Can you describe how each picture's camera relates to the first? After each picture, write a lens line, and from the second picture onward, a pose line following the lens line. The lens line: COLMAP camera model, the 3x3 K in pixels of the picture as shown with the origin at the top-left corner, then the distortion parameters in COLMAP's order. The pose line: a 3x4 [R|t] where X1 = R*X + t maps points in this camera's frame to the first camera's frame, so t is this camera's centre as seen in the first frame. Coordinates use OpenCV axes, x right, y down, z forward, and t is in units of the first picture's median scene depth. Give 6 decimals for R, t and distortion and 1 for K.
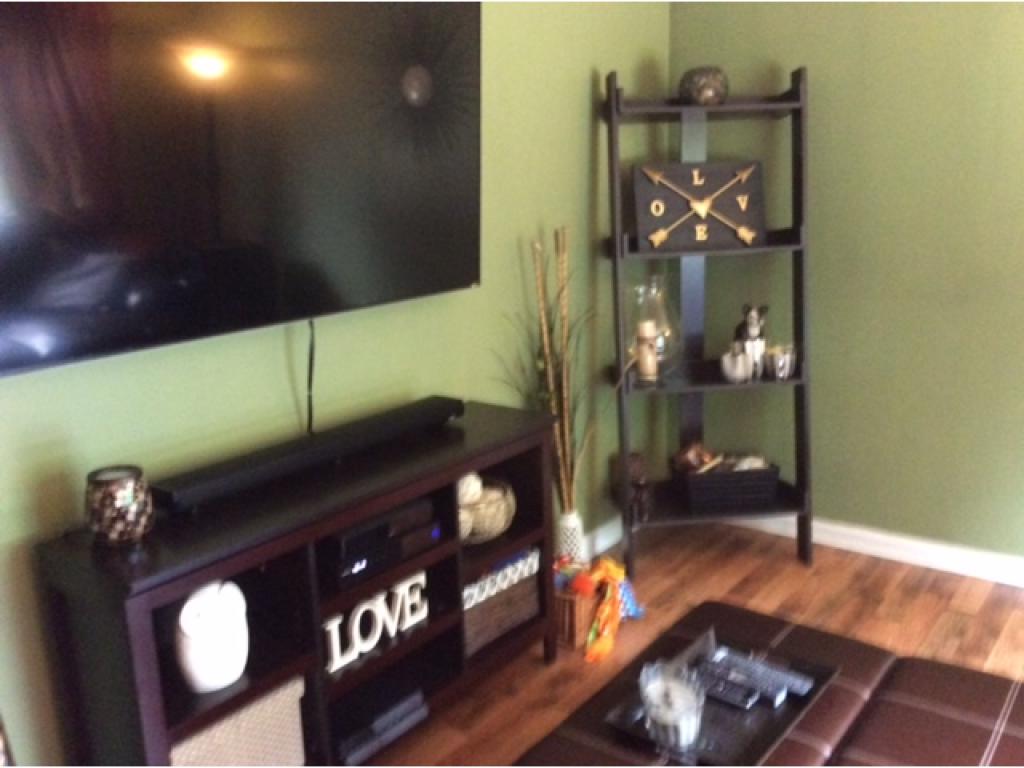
lens RADIAL K [[928.8, 0, 518.3], [0, 928.8, 379.9], [0, 0, 1]] dist [0.130646, -0.275721]
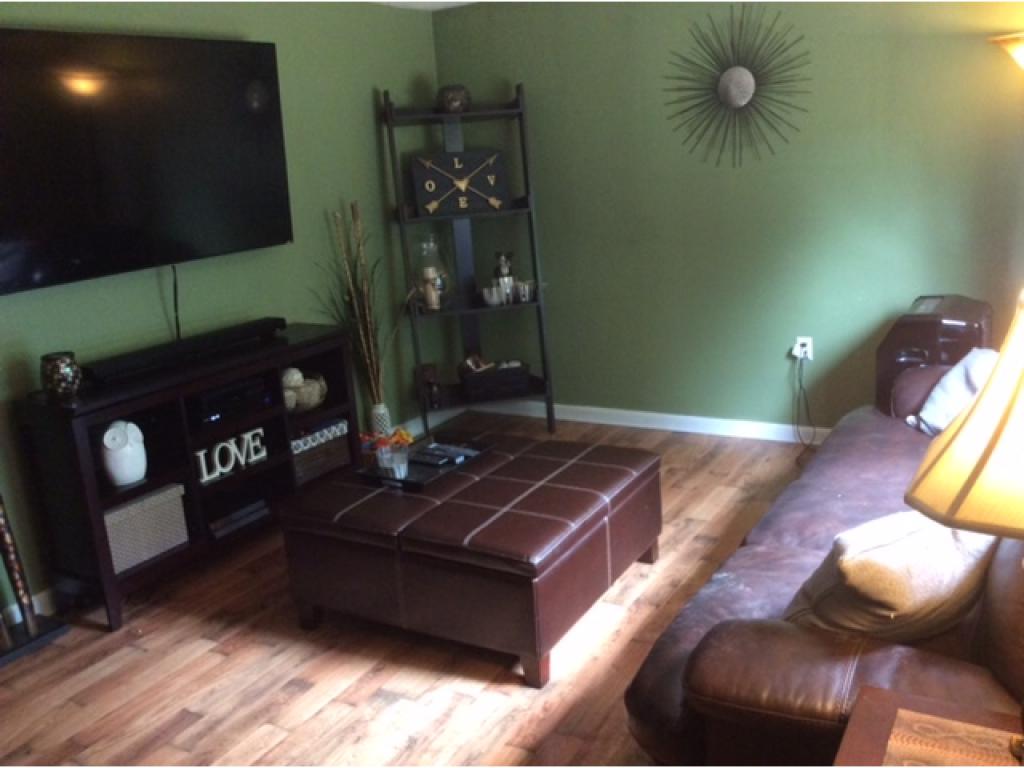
lens RADIAL K [[928.8, 0, 518.3], [0, 928.8, 379.9], [0, 0, 1]] dist [0.130646, -0.275721]
pose [[0.992685, -0.062885, 0.103059, 0.128597], [0.060641, 0.997852, 0.024761, 0.088494], [-0.104395, -0.018330, 0.994367, -0.457411]]
